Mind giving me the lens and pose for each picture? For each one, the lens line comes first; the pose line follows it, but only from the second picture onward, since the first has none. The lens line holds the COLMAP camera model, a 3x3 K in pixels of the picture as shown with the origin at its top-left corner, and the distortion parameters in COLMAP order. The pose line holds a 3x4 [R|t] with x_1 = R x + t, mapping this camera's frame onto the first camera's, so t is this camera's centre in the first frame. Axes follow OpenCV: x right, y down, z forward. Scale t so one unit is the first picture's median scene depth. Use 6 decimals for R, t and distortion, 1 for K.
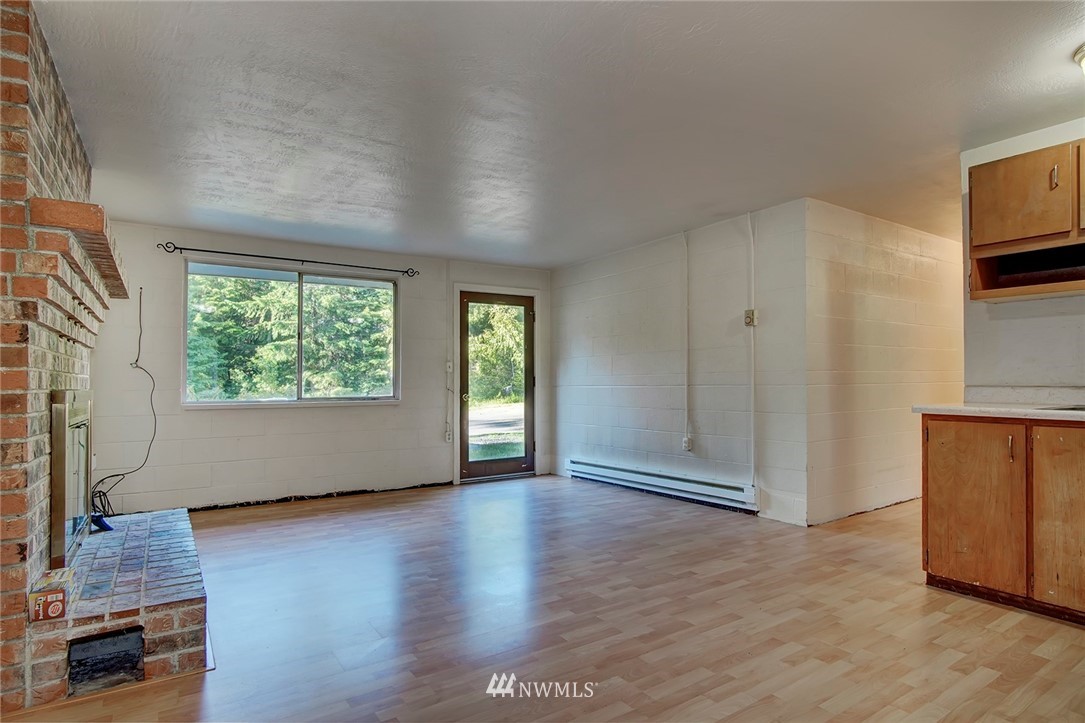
lens RADIAL K [[578.3, 0, 538.7], [0, 578.3, 365.8], [0, 0, 1]] dist [-0.010929, 0.003496]
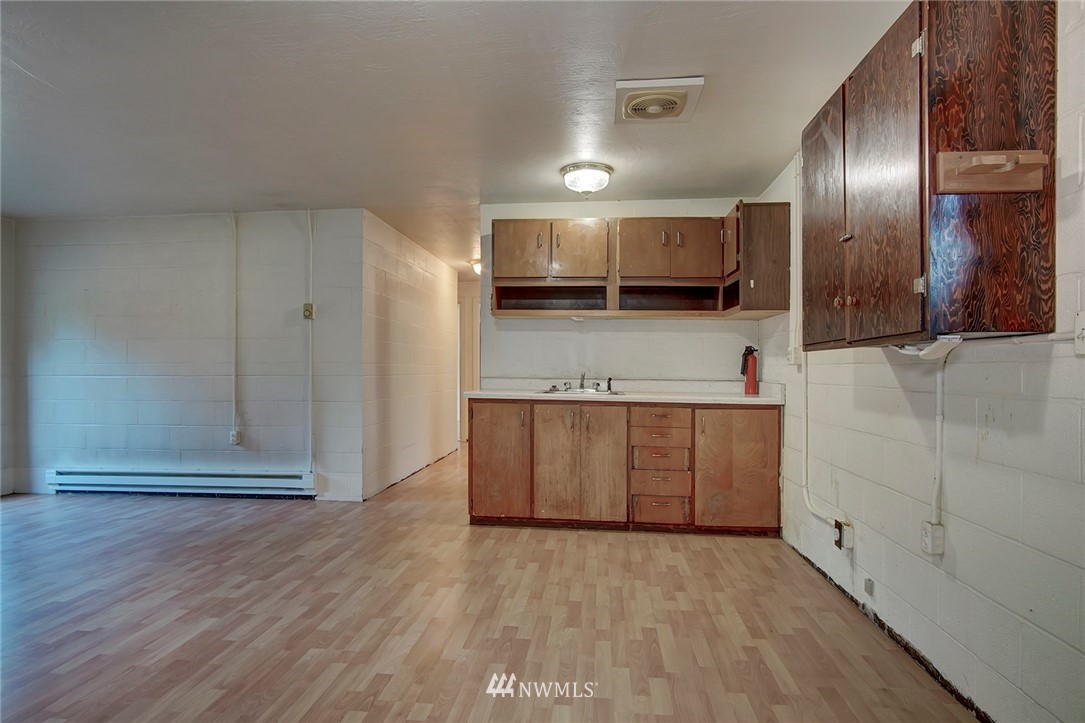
lens RADIAL K [[618.6, 0, 527.4], [0, 618.6, 361.5], [0, 0, 1]] dist [-0.034604, 0.025159]
pose [[0.634755, 0.021698, 0.772409, -0.329708], [-0.030369, 0.999534, -0.003121, -0.001382], [-0.772117, -0.021476, 0.635118, -0.013344]]
